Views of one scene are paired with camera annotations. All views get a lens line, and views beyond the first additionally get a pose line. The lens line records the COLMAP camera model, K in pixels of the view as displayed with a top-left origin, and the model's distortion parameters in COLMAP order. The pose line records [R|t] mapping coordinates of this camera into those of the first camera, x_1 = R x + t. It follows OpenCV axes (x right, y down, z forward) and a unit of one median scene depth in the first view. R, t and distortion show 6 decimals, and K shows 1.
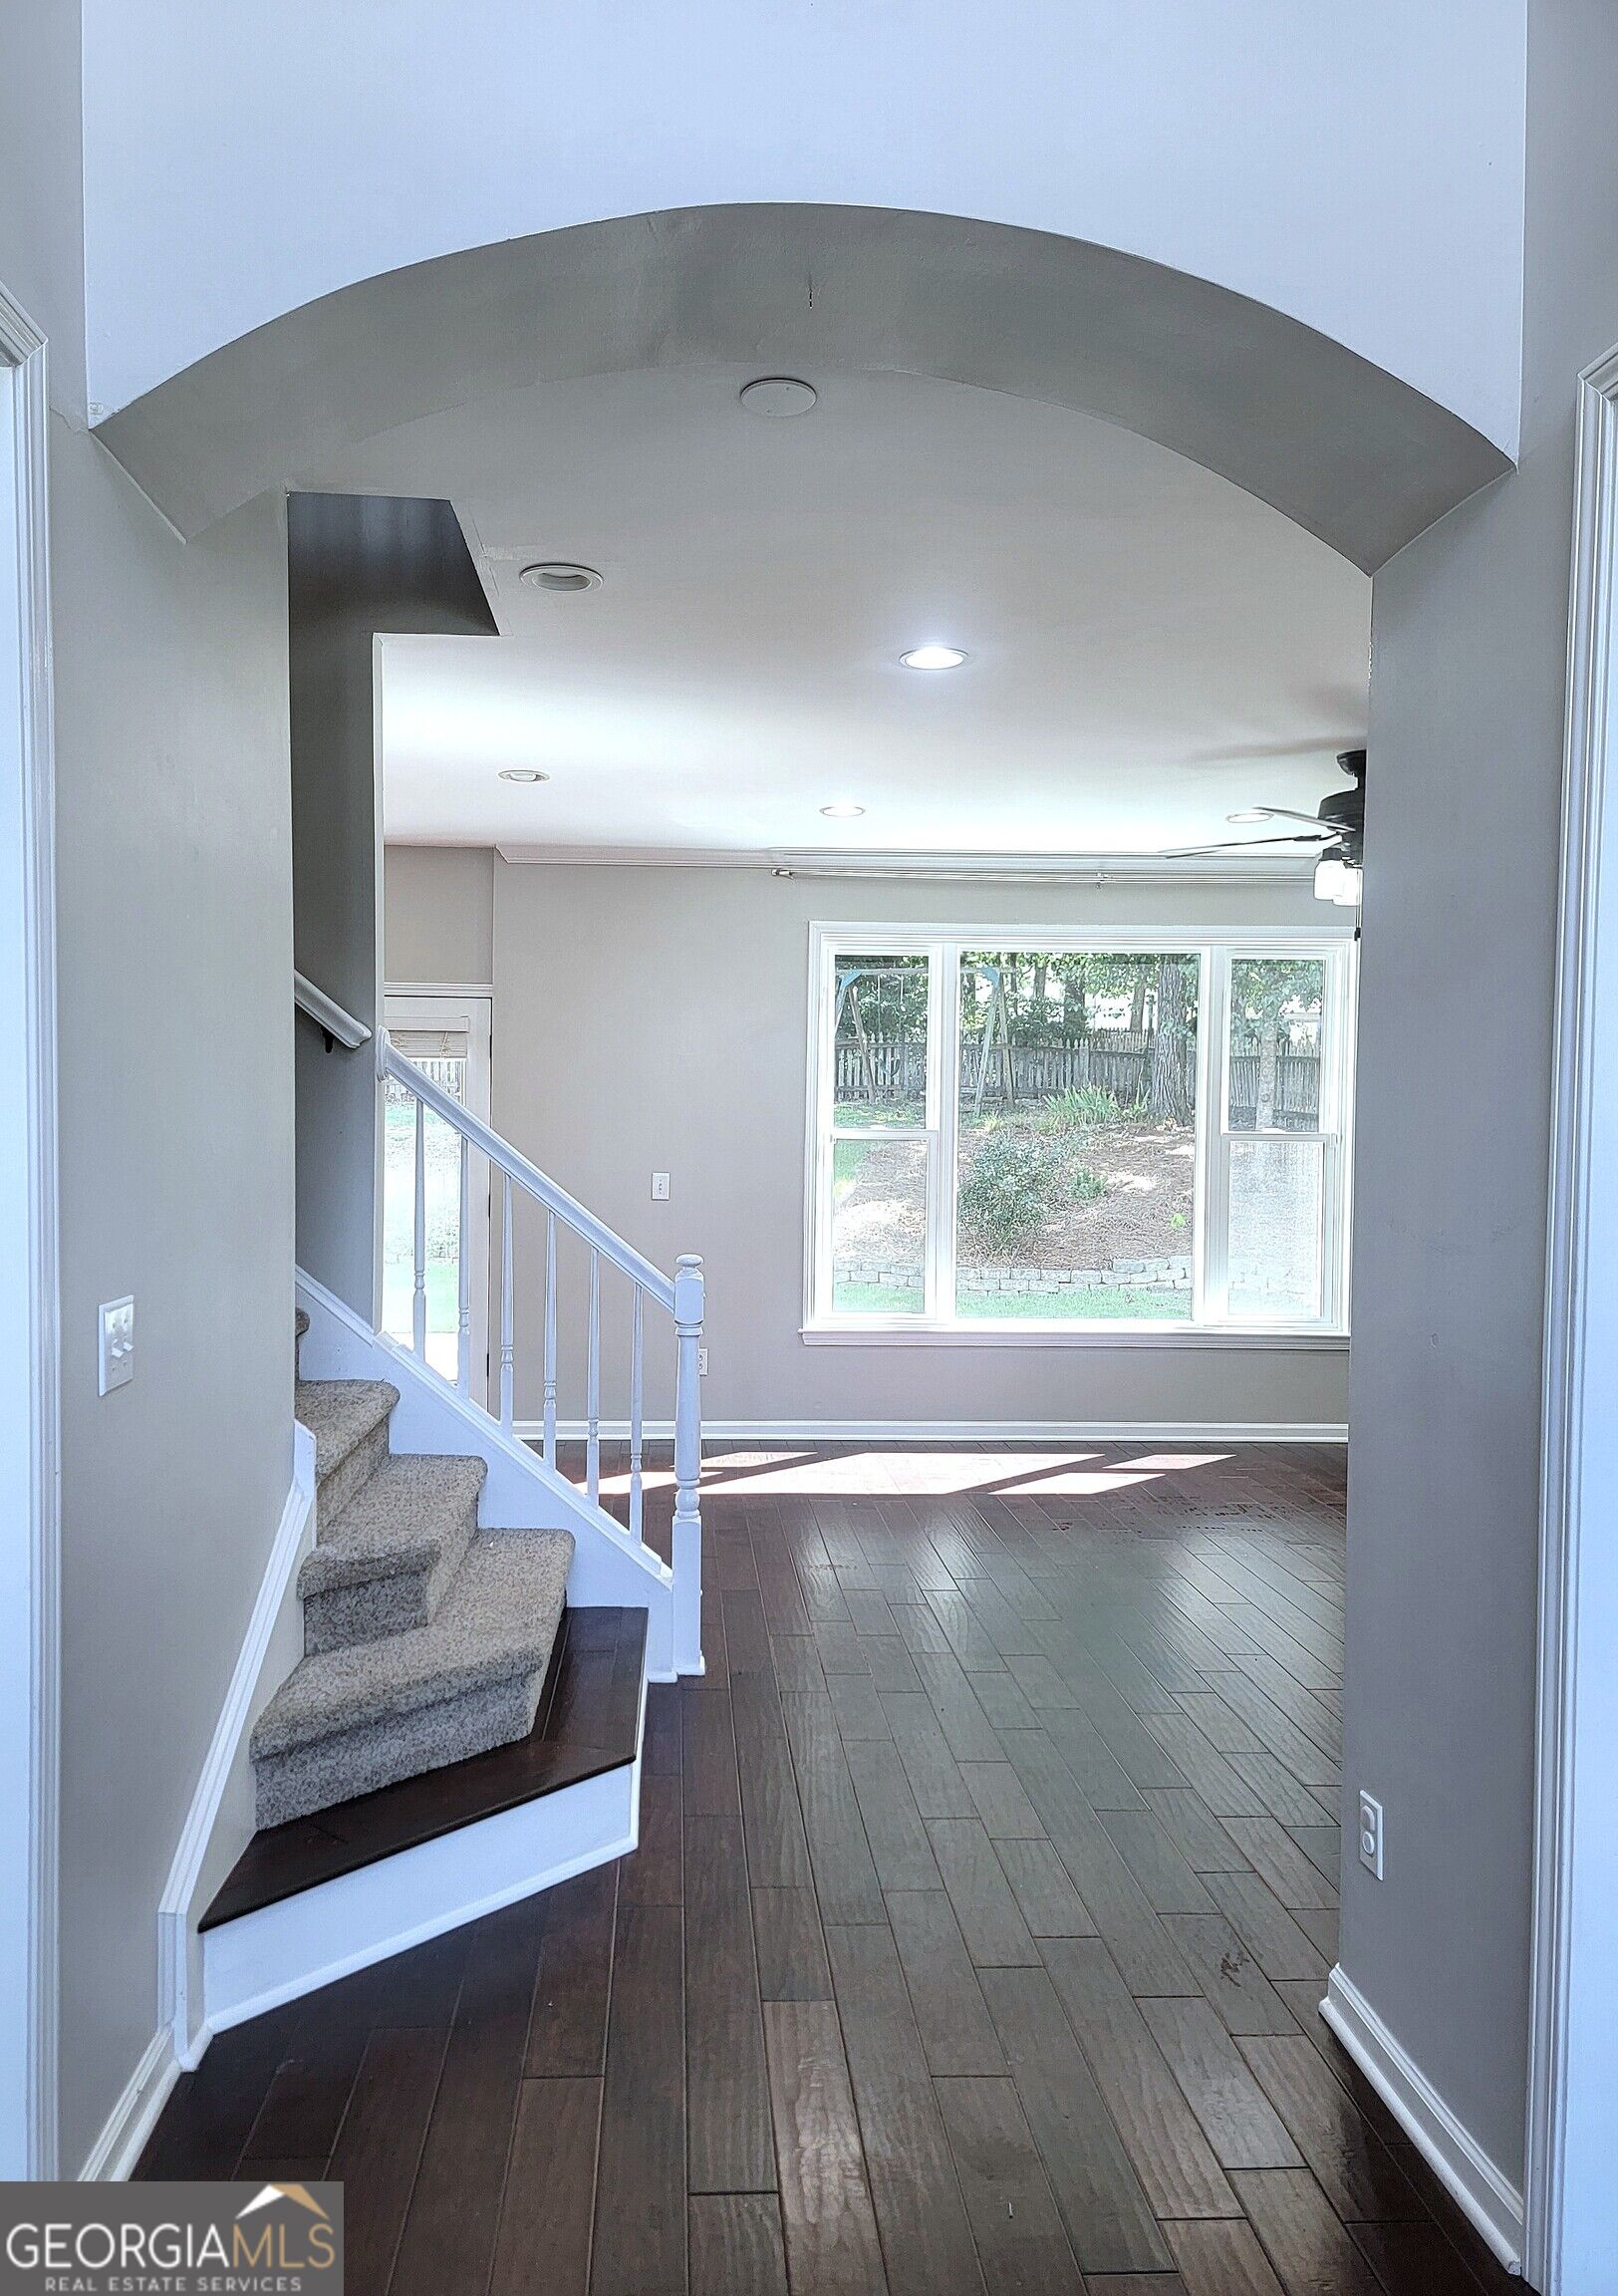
lens RADIAL K [[1652.9, 0, 805.9], [0, 1652.9, 1164.8], [0, 0, 1]] dist [0.005306, 0.000317]
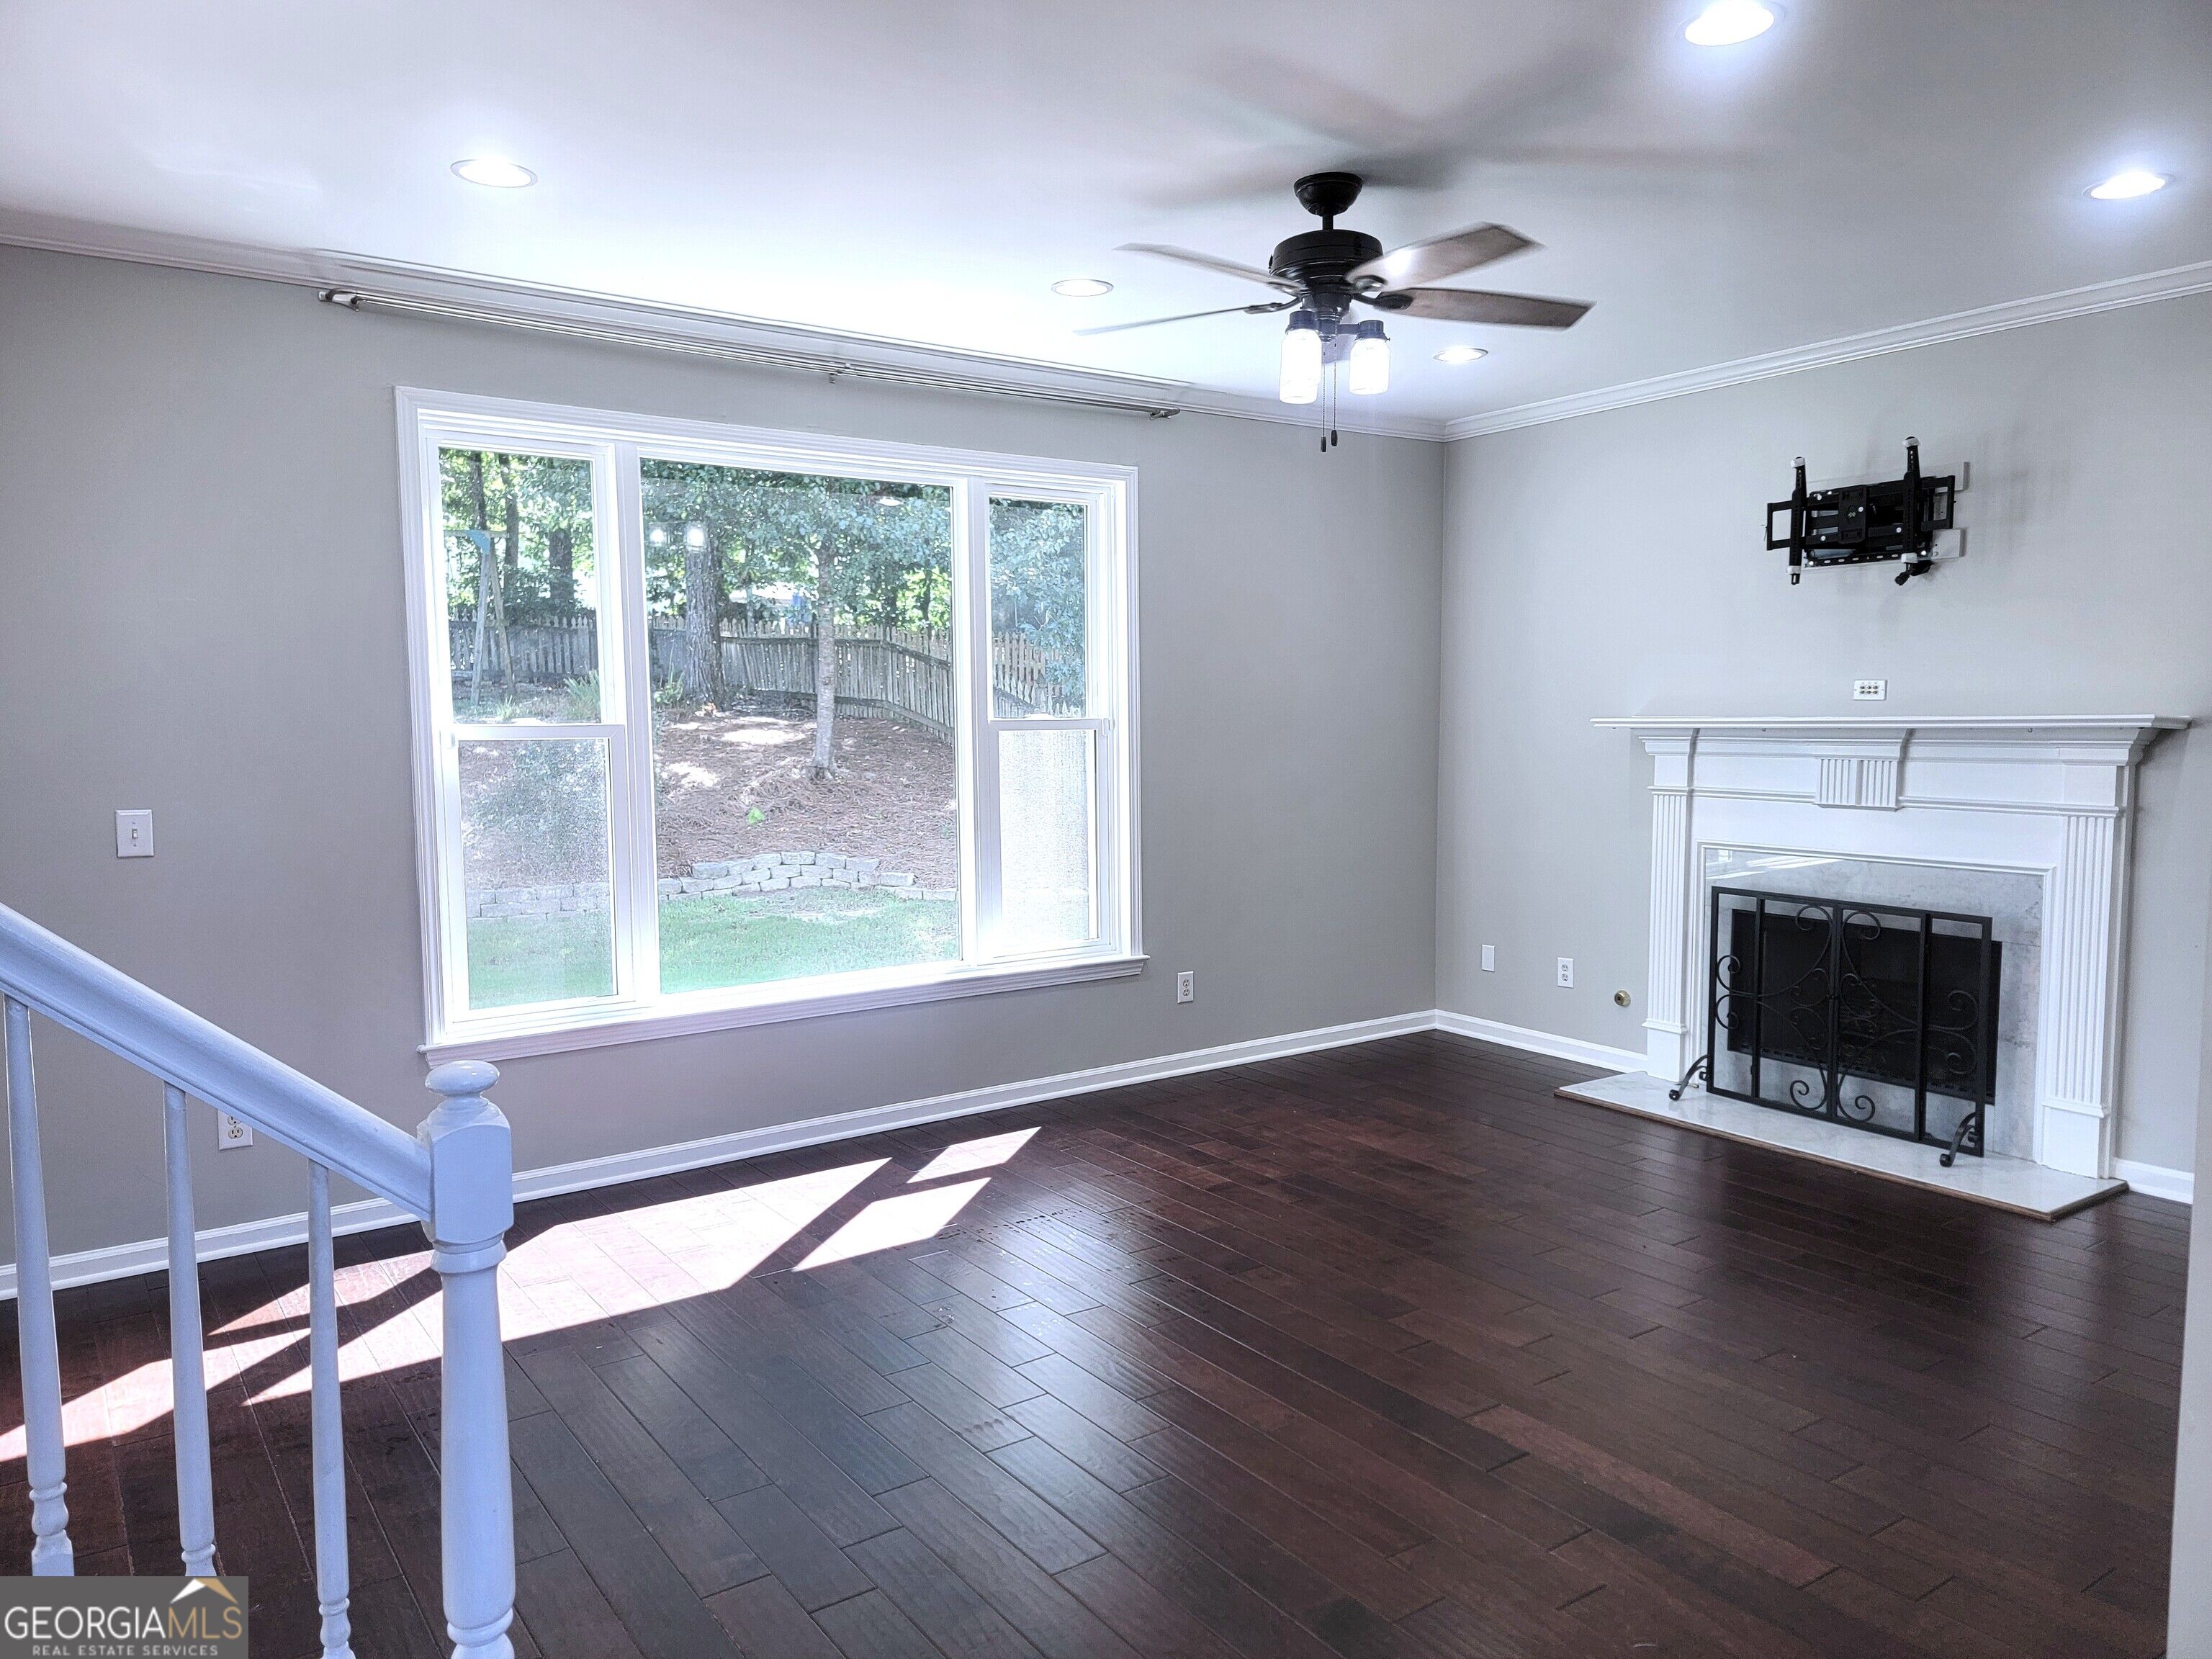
lens RADIAL K [[1552.4, 0, 1162.7], [0, 1552.4, 843.1], [0, 0, 1]] dist [0.058443, -0.016015]
pose [[0.852667, -0.061165, 0.518862, -0.066284], [0.028815, 0.997117, 0.070190, -0.010880], [-0.521659, -0.044897, 0.851972, 0.329716]]
